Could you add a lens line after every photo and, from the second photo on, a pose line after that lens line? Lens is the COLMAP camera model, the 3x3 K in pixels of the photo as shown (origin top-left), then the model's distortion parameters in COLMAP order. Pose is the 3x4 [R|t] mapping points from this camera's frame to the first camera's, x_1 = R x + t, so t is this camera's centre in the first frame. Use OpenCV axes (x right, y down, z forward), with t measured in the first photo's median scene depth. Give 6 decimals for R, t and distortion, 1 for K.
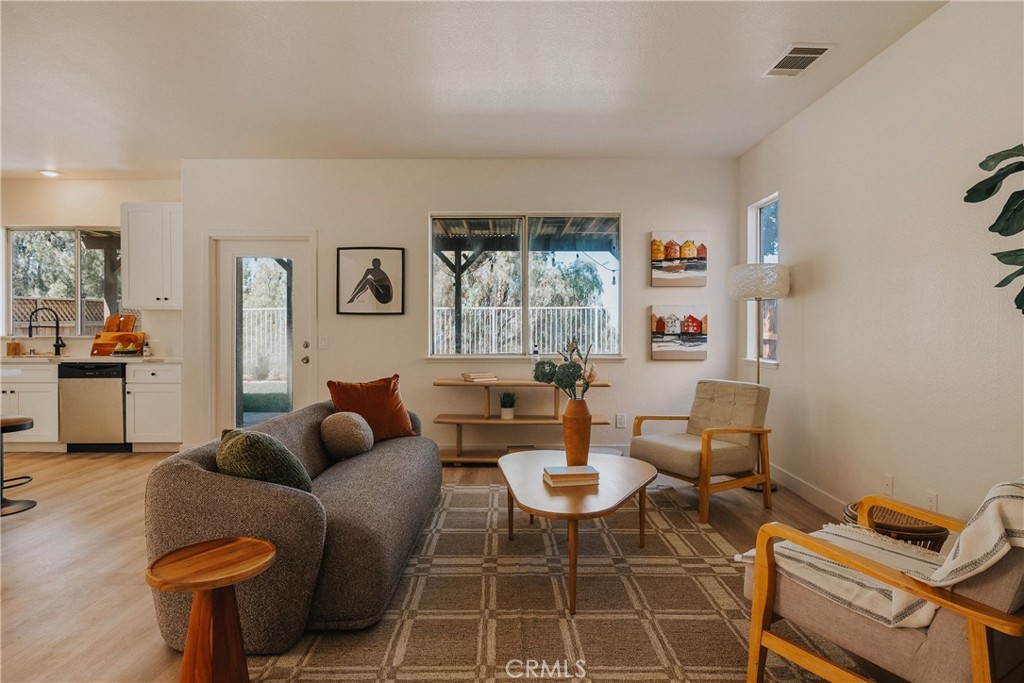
lens RADIAL K [[568.5, 0, 515.8], [0, 568.5, 333.7], [0, 0, 1]] dist [0.006789, 0.001104]
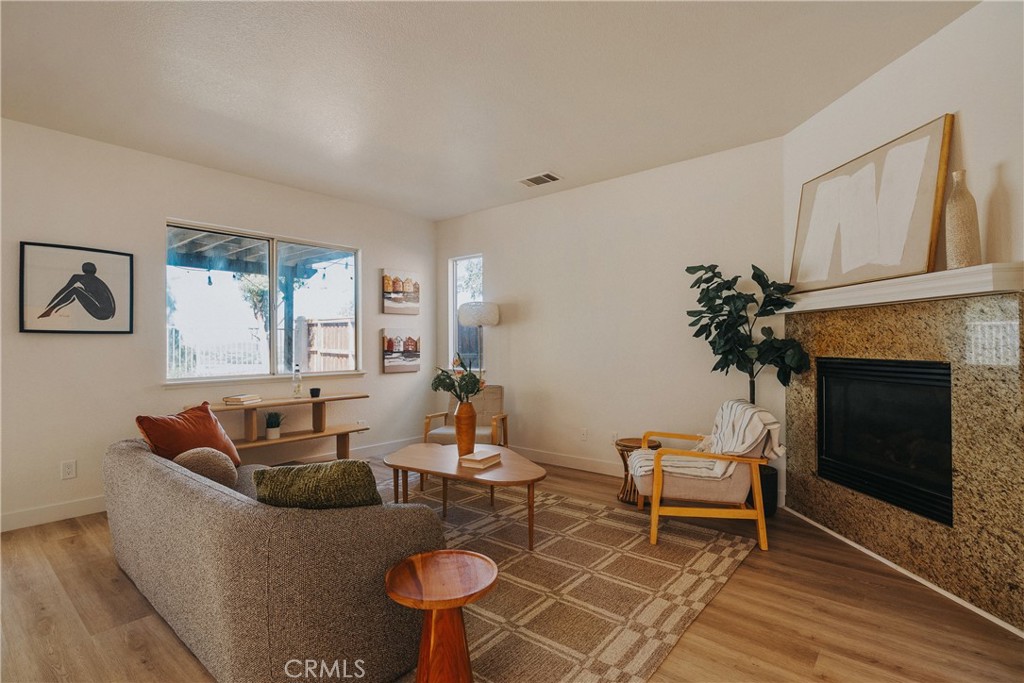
lens RADIAL K [[489.5, 0, 511.5], [0, 489.5, 340.6], [0, 0, 1]] dist [-0.004667, -0.000469]
pose [[0.646196, 0.001176, 0.763171, -0.383436], [0.017358, 0.999717, -0.016238, -0.002128], [-0.762974, 0.023741, 0.645993, 0.112026]]
